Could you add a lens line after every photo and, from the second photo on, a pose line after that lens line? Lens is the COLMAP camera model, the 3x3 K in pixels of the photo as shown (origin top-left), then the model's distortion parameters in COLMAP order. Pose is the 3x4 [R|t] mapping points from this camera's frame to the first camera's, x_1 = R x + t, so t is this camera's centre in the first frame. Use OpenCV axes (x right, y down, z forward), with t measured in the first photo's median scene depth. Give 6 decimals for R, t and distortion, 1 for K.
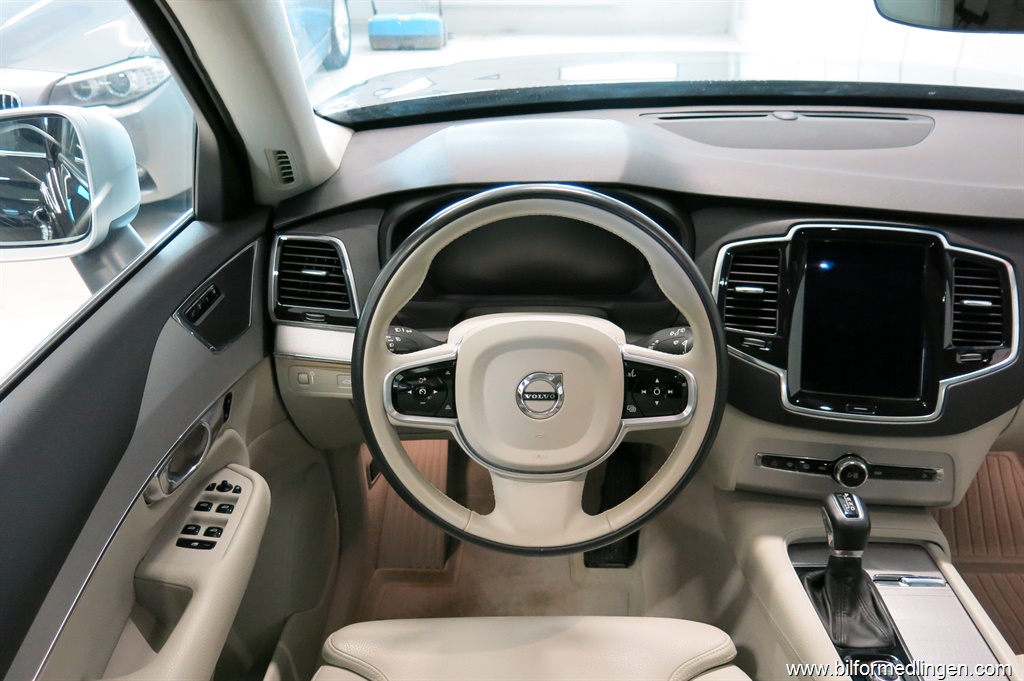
lens RADIAL K [[843.3, 0, 512.0], [0, 843.3, 340.5], [0, 0, 1]] dist [-0.027631, 0.001481]
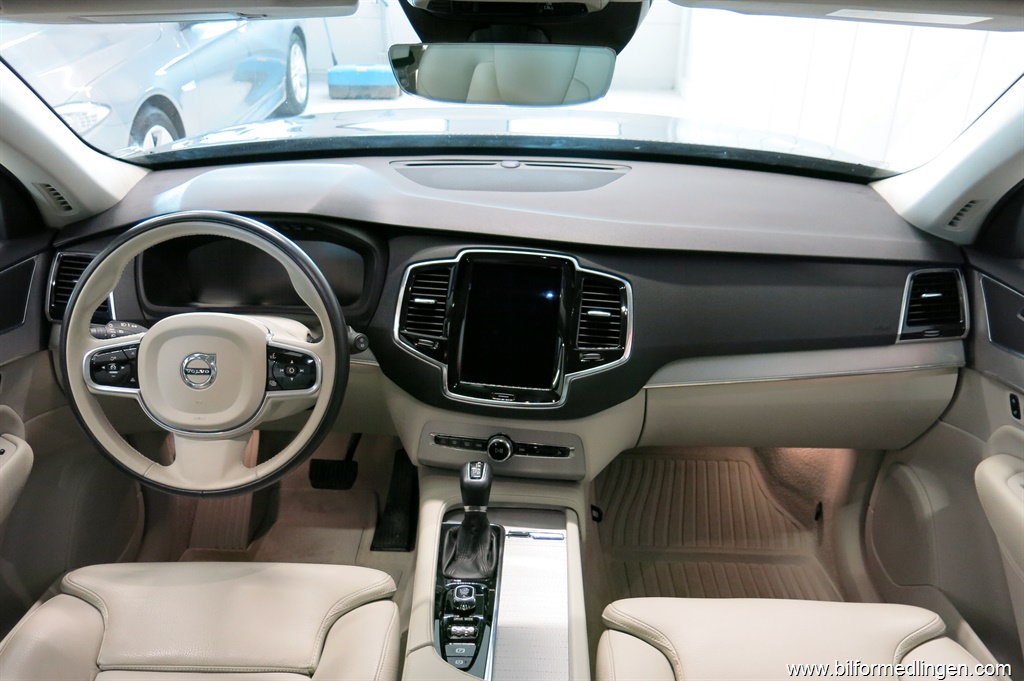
lens RADIAL K [[843.3, 0, 512.0], [0, 843.3, 340.5], [0, 0, 1]] dist [-0.027631, 0.001481]
pose [[0.999798, 0.017780, 0.009419, 0.401133], [-0.017247, 0.998392, -0.054001, 0.063386], [-0.010364, 0.053827, 0.998496, -0.245443]]
